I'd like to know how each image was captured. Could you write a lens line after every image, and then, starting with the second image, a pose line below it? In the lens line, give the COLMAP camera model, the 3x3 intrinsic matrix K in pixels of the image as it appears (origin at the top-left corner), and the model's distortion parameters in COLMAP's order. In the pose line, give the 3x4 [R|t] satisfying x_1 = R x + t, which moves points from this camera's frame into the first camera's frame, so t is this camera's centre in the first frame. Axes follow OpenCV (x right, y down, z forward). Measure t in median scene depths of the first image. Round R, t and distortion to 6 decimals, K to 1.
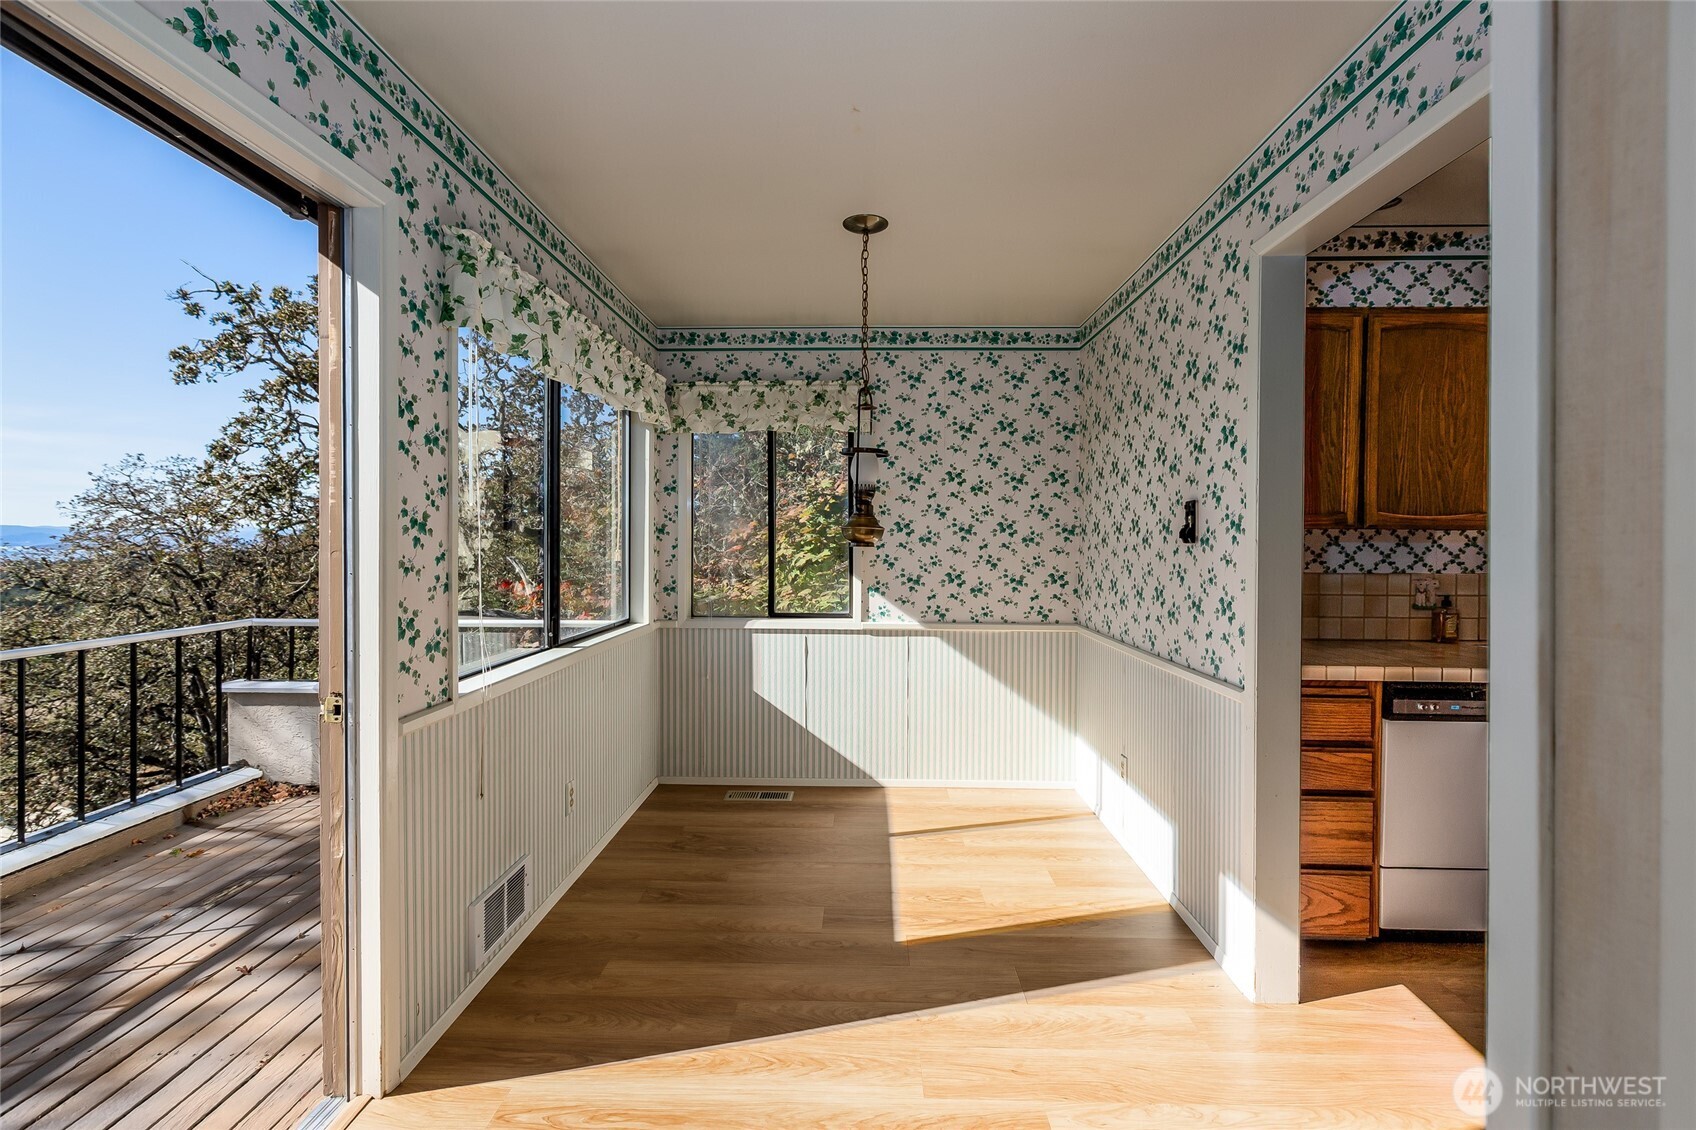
lens RADIAL K [[764.1, 0, 854.3], [0, 764.1, 554.7], [0, 0, 1]] dist [0.016219, 0.000552]
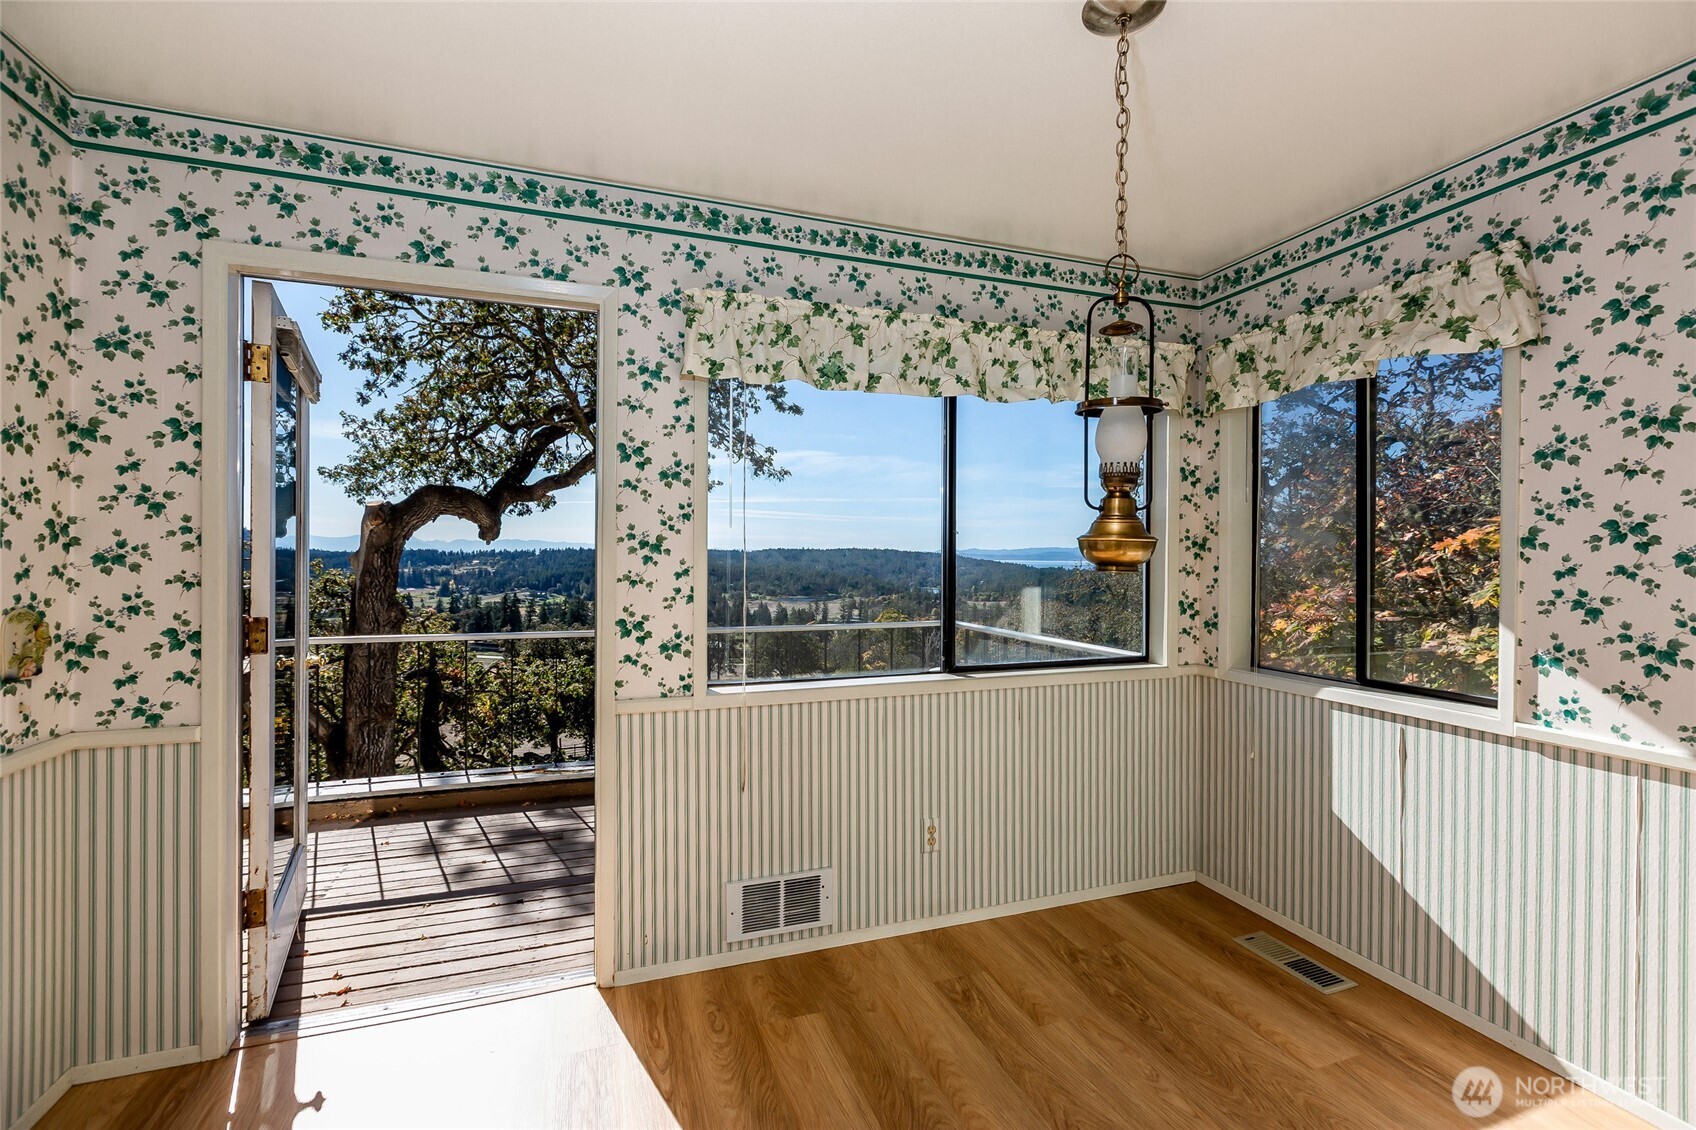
lens RADIAL K [[764.1, 0, 848.2], [0, 764.1, 560.9], [0, 0, 1]] dist [0.016219, 0.000552]
pose [[0.360065, 0.003921, -0.932919, 0.332794], [-0.019126, 0.999812, -0.003180, -0.008231], [0.932731, 0.018988, 0.360072, 0.412318]]
